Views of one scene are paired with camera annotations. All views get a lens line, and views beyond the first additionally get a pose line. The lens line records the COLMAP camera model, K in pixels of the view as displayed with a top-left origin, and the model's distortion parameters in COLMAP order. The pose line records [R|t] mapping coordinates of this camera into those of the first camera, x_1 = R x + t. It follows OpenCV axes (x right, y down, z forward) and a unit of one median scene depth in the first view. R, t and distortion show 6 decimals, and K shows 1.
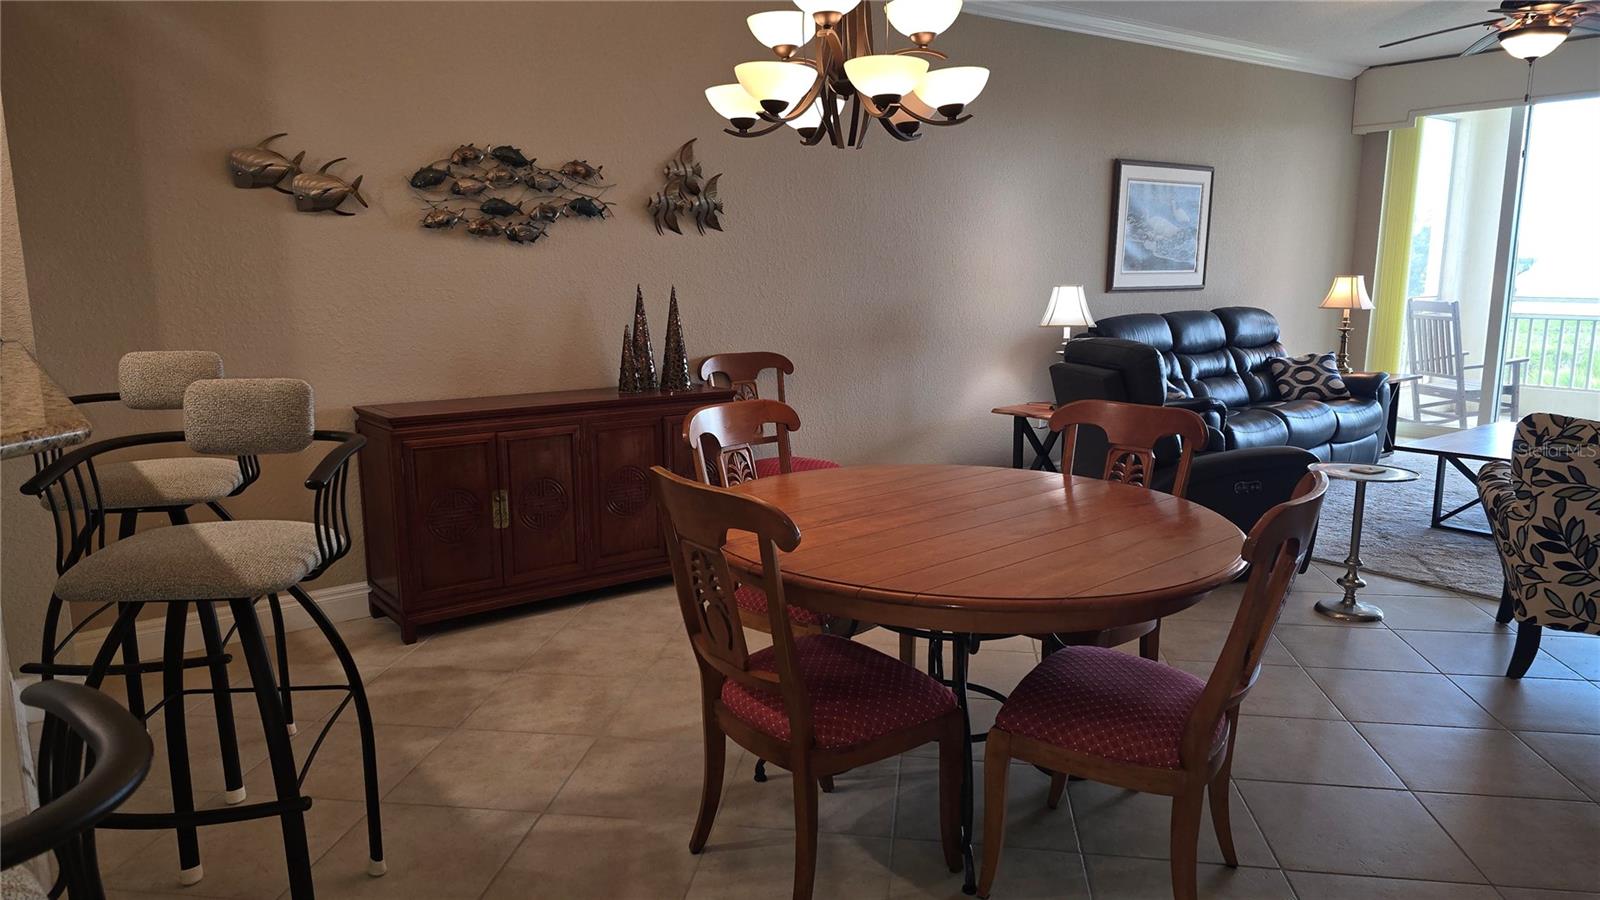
lens RADIAL K [[1070.7, 0, 783.4], [0, 1070.7, 463.7], [0, 0, 1]] dist [0.084993, -0.084657]
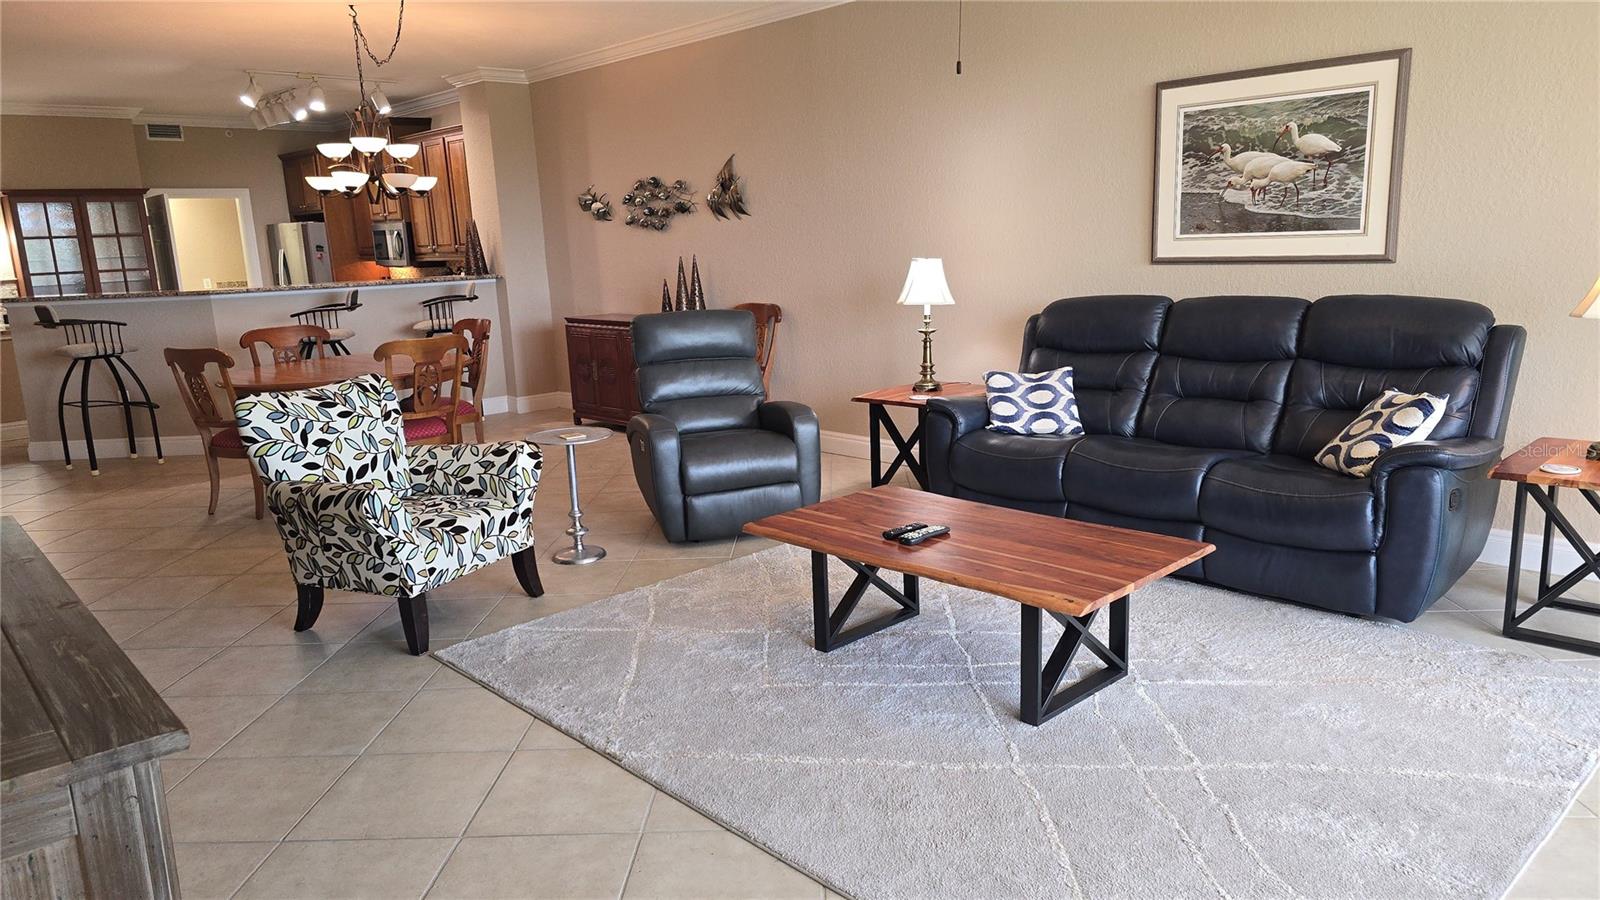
lens RADIAL K [[1070.7, 0, 789.3], [0, 1070.7, 457.7], [0, 0, 1]] dist [0.084993, -0.084657]
pose [[0.103079, 0.206024, -0.973103, 1.436542], [-0.139379, 0.971654, 0.190953, -0.189403], [0.984860, 0.115946, 0.128872, 0.930016]]
